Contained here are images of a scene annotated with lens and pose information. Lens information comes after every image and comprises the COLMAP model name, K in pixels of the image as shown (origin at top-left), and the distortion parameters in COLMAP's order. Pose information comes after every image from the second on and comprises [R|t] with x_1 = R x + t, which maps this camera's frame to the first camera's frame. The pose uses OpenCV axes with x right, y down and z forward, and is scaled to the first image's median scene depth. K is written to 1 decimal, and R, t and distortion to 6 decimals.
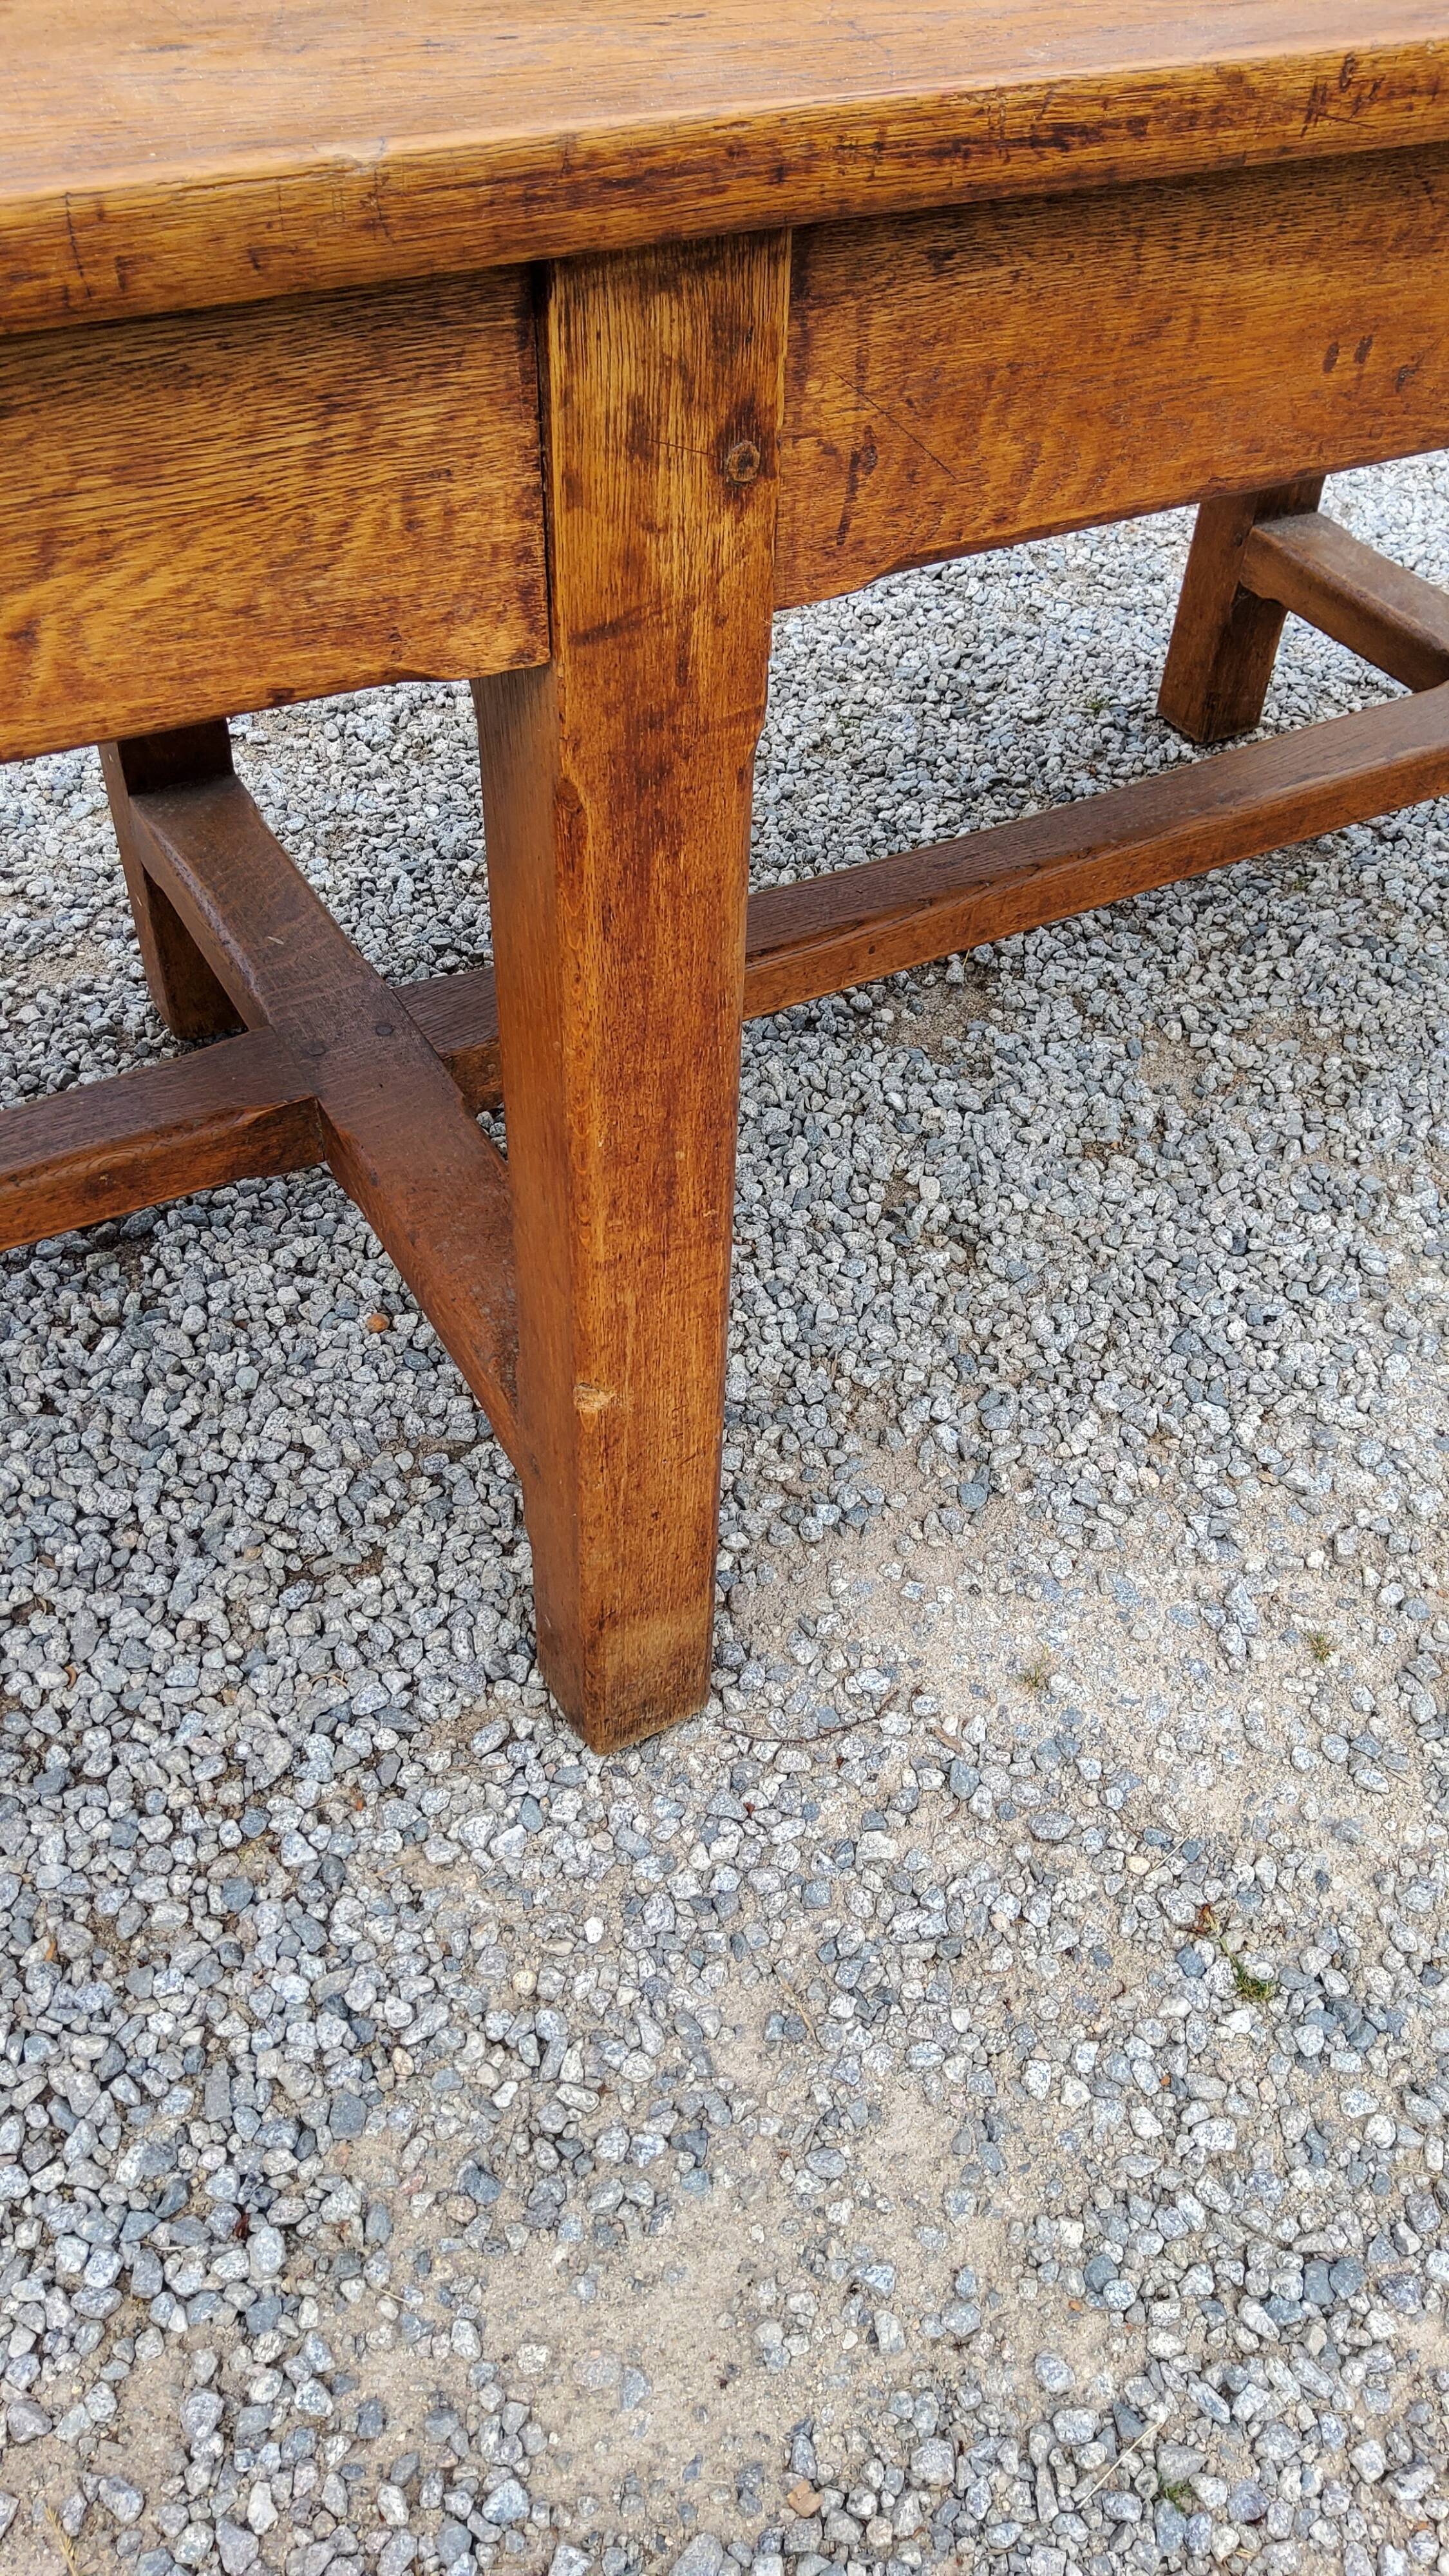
lens RADIAL K [[1942.9, 0, 738.8], [0, 1942.9, 1294.9], [0, 0, 1]] dist [0.080457, -0.143746]
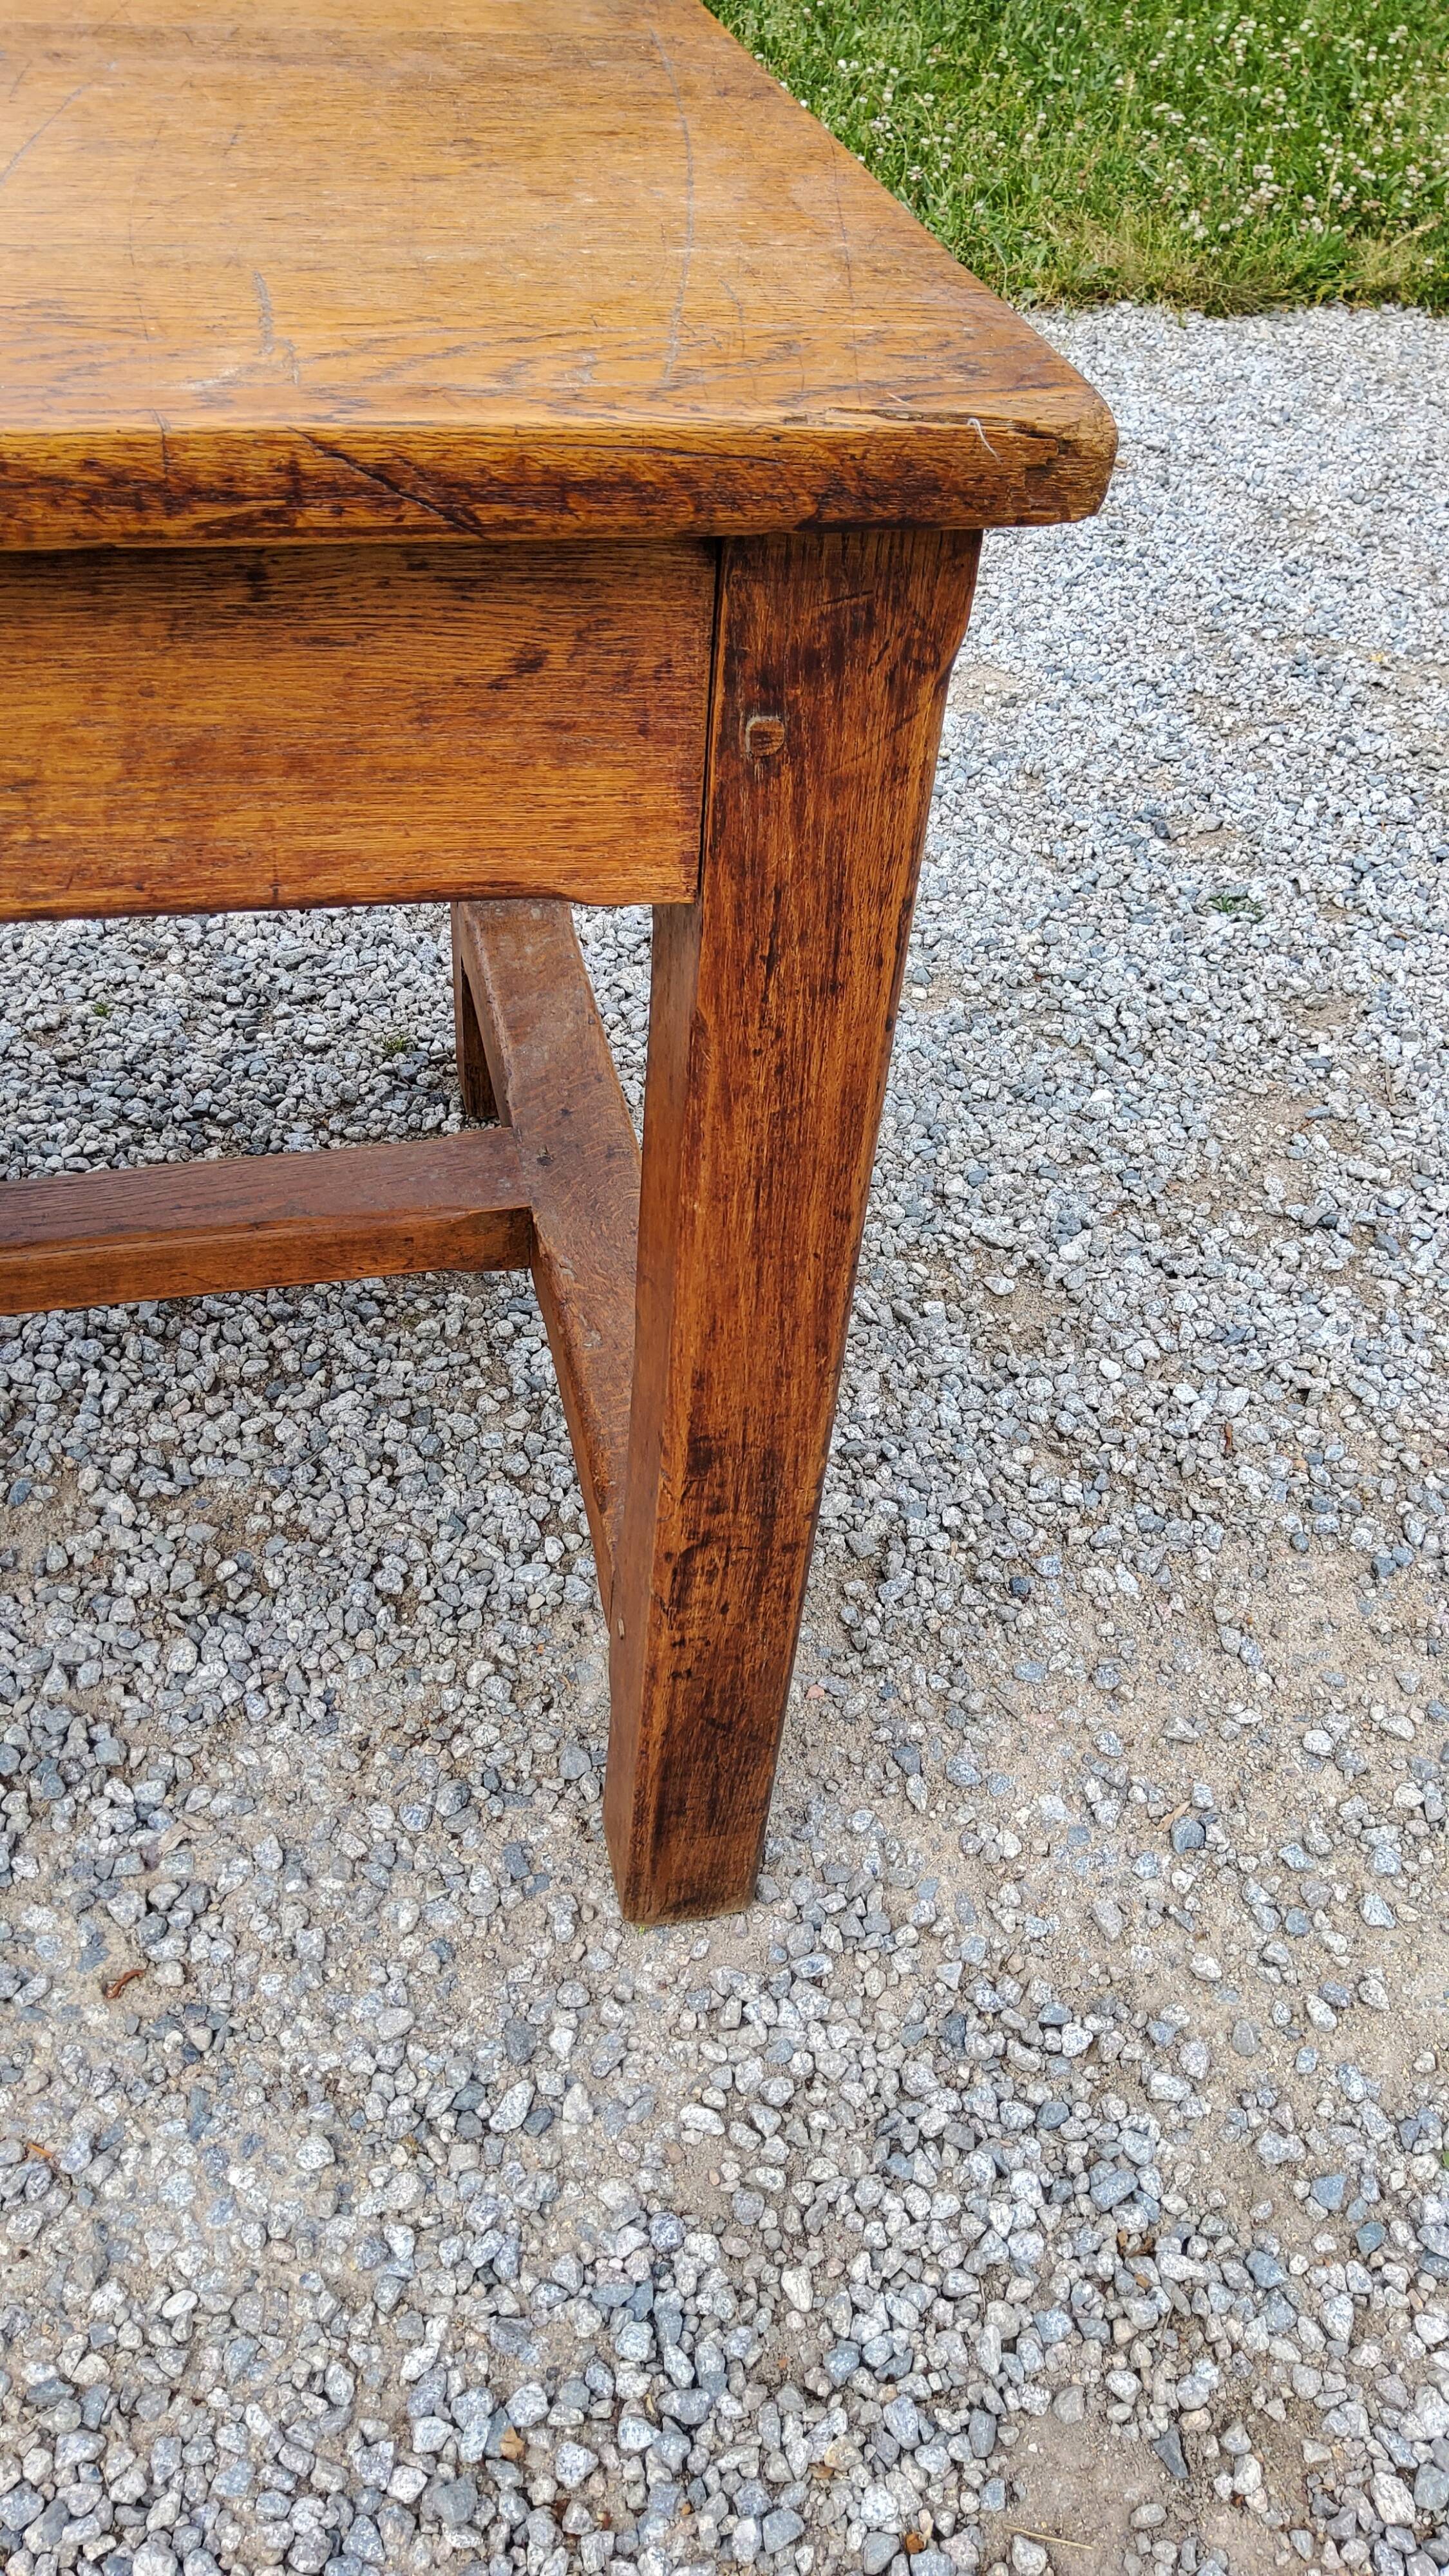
lens RADIAL K [[1942.9, 0, 724.8], [0, 1942.9, 1290.8], [0, 0, 1]] dist [0.080457, -0.143746]
pose [[0.959246, 0.214447, -0.184010, 0.870196], [-0.225840, 0.973210, -0.043119, -0.336813], [0.169833, 0.082918, 0.981978, 0.349947]]
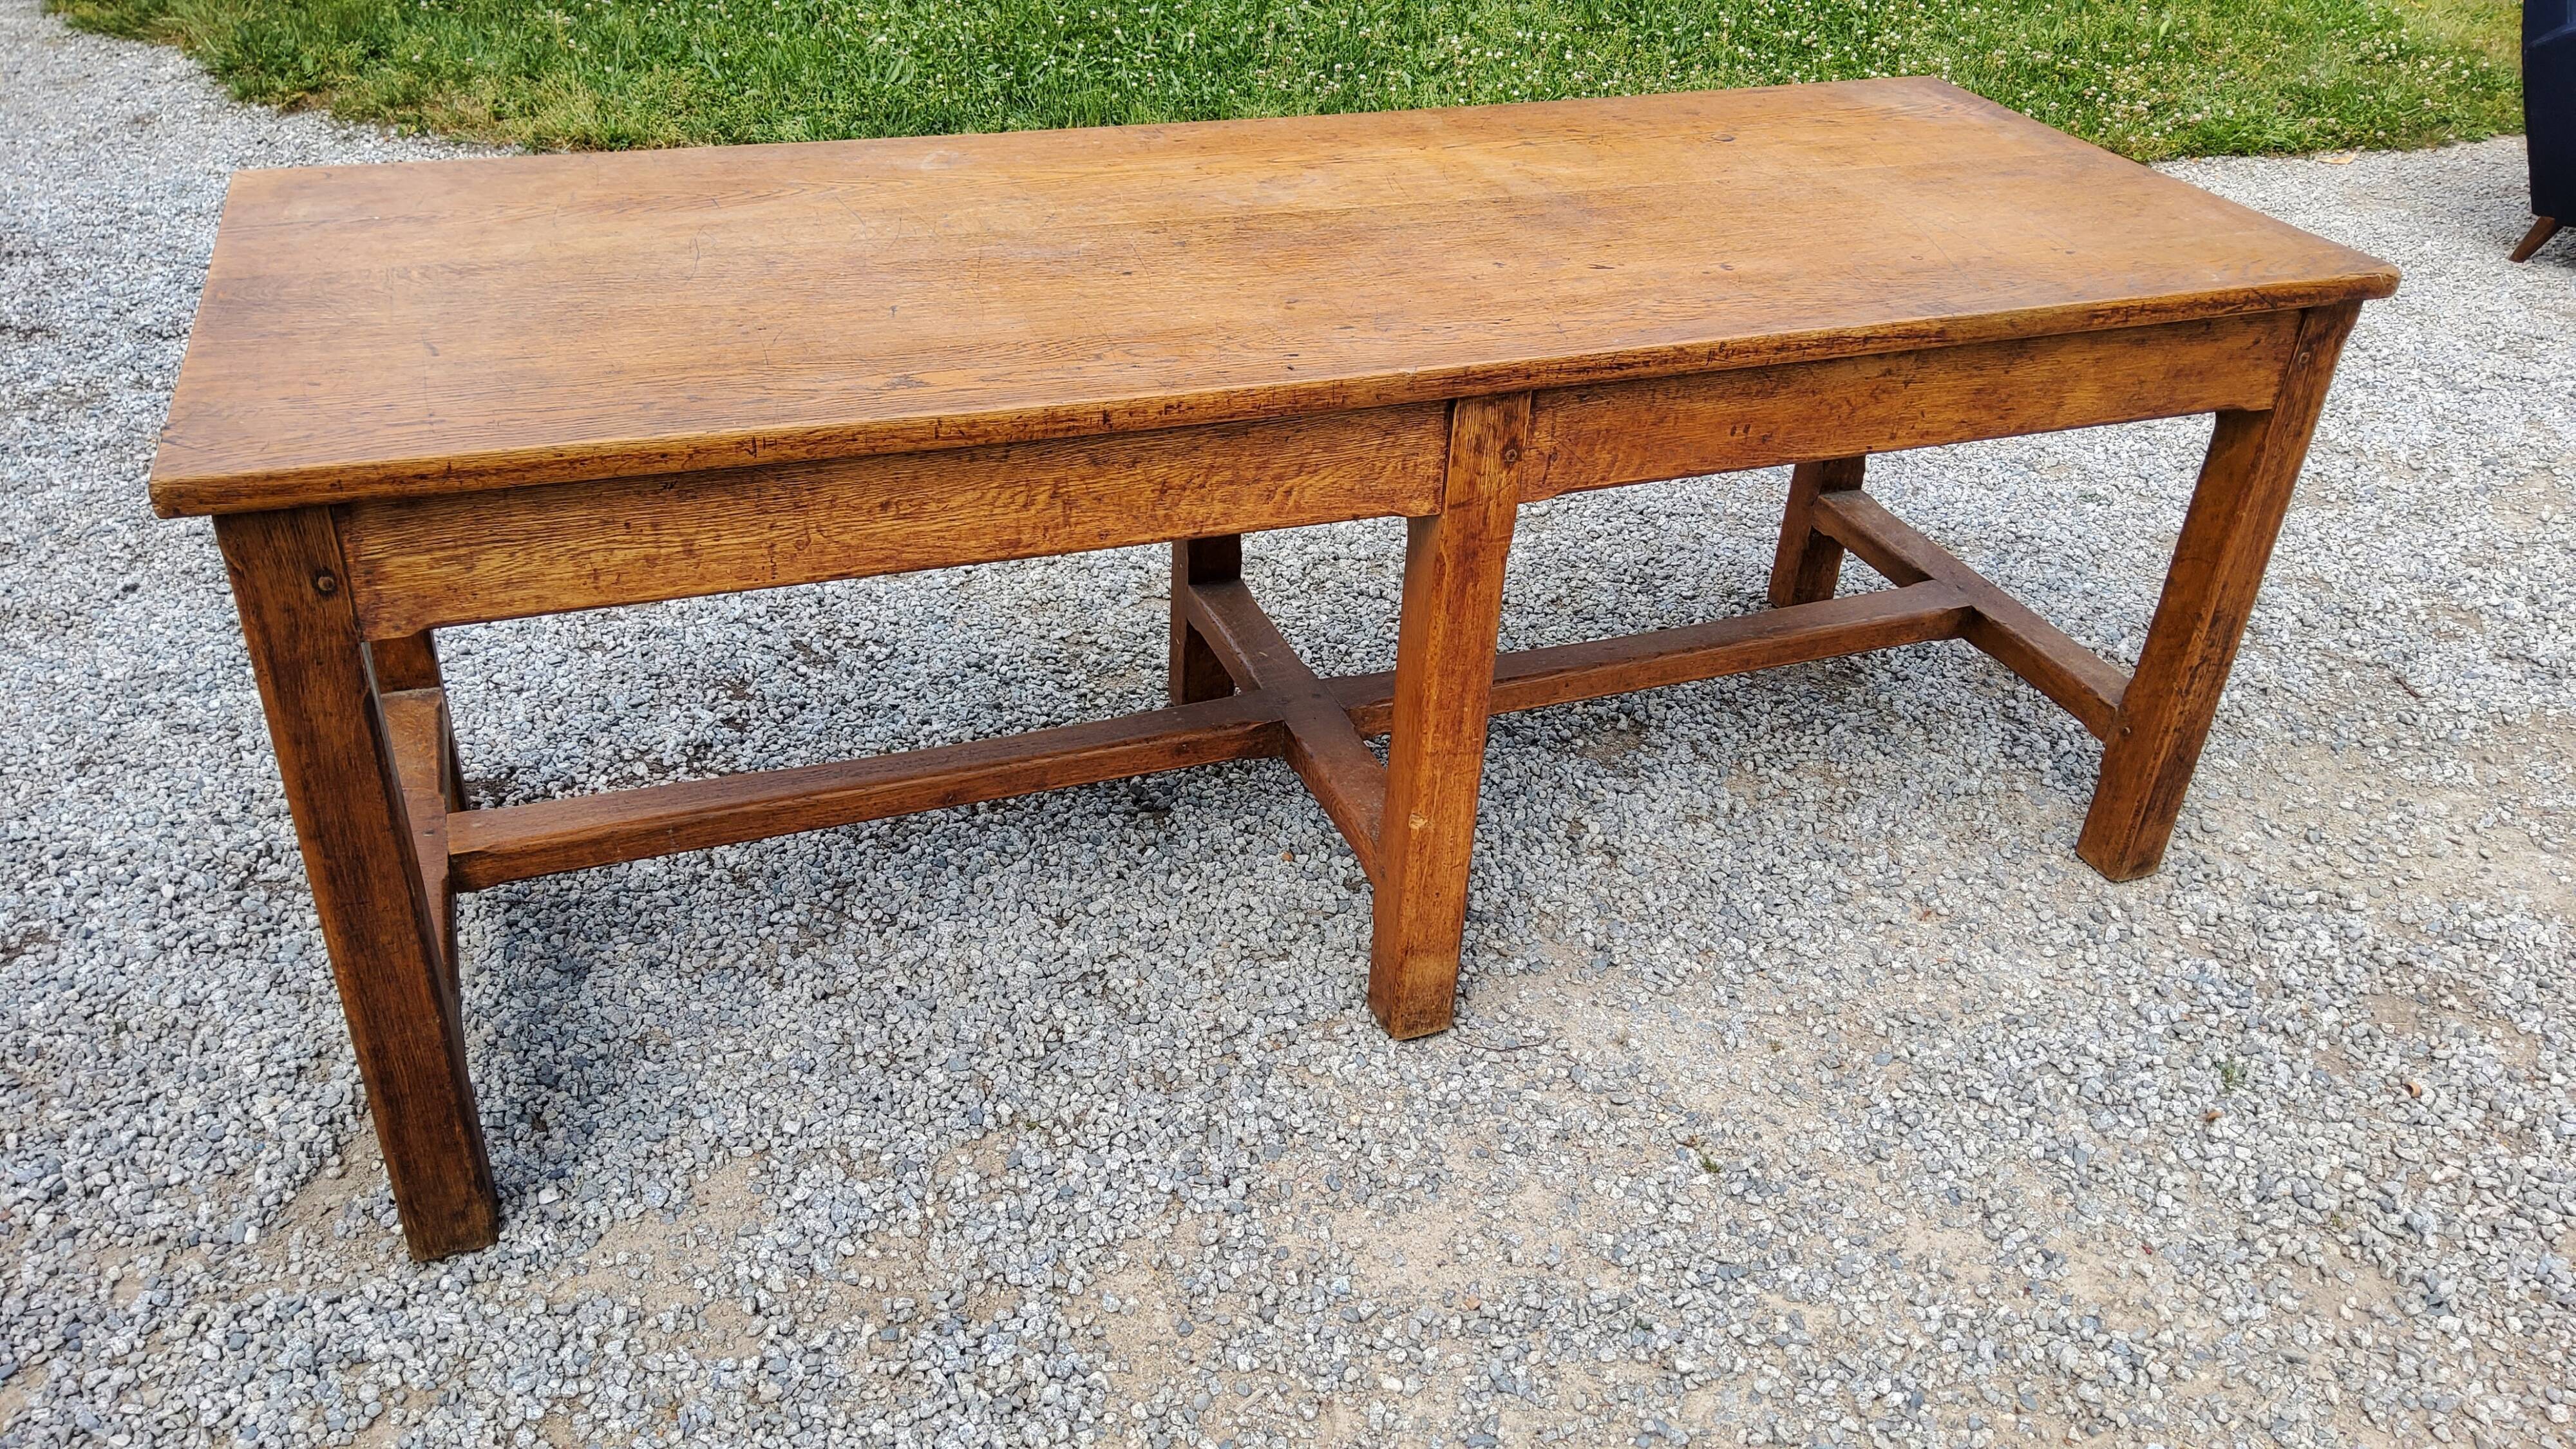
lens RADIAL K [[1942.9, 0, 1278.2], [0, 1942.9, 711.7], [0, 0, 1]] dist [0.080457, -0.143746]
pose [[0.989977, 0.079587, -0.116666, 0.015181], [-0.105904, 0.964869, -0.240441, 0.389868], [0.093432, 0.250386, 0.963627, -0.994338]]
